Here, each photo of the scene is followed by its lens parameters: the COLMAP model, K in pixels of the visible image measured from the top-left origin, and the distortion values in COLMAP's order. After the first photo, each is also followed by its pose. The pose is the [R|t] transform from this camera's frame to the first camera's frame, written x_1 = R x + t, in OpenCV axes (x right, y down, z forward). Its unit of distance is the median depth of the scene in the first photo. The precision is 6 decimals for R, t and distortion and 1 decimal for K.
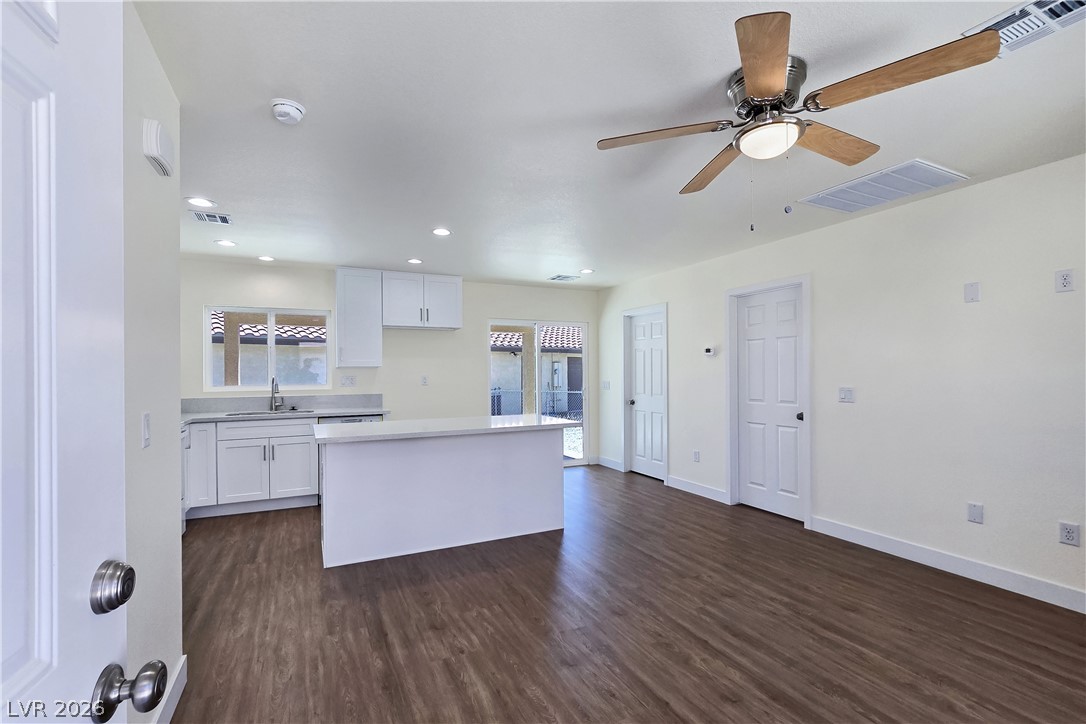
lens RADIAL K [[476.6, 0, 543.9], [0, 476.6, 368.8], [0, 0, 1]] dist [-0.000162, -0.000187]
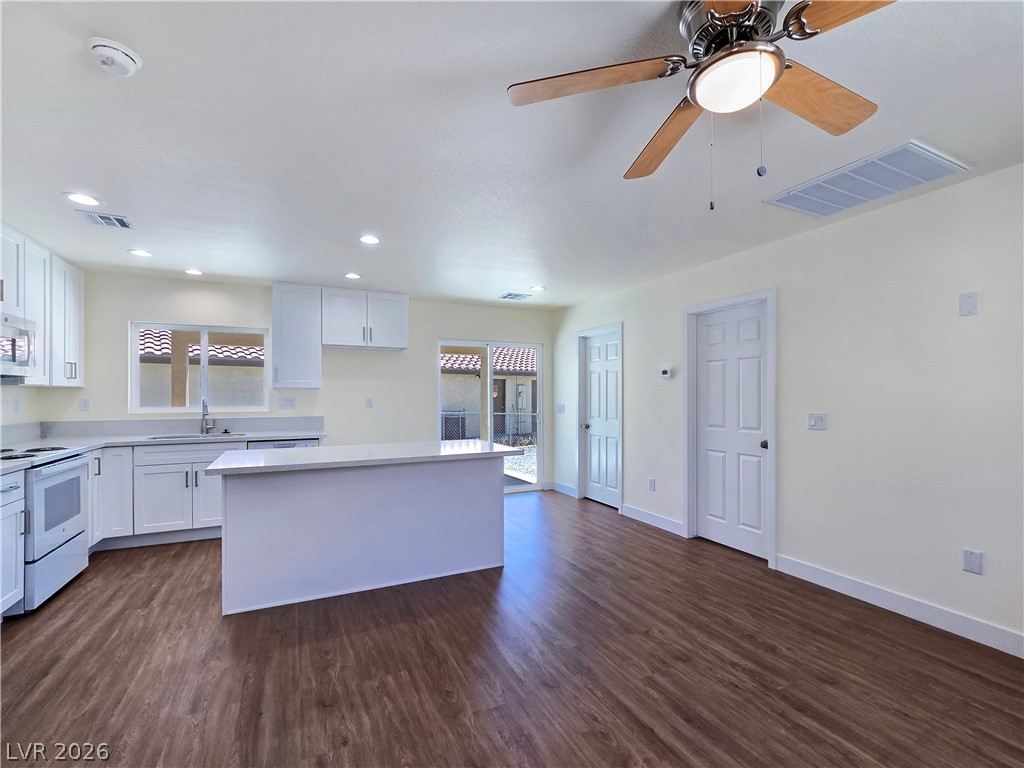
lens RADIAL K [[451.1, 0, 511.0], [0, 451.1, 391.7], [0, 0, 1]] dist [-0.000142, 0.000036]
pose [[0.999959, 0.005189, -0.007485, 0.056202], [-0.005189, 0.999987, -0.000092, 0.001446], [0.007485, 0.000131, 0.999972, 0.126689]]
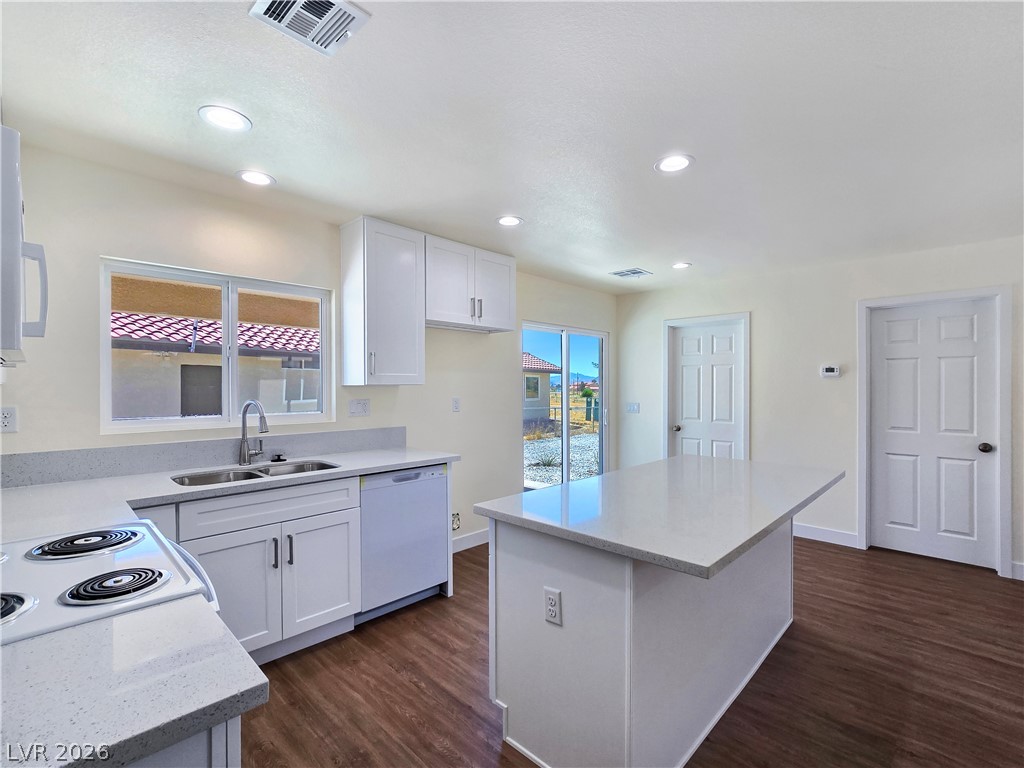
lens RADIAL K [[466.4, 0, 515.2], [0, 466.4, 385.6], [0, 0, 1]] dist [0.000988, -0.000012]
pose [[0.940452, 0.008171, 0.339829, -0.538264], [-0.009946, 0.999944, 0.003482, -0.008673], [-0.339781, -0.006655, 0.940481, 0.461064]]
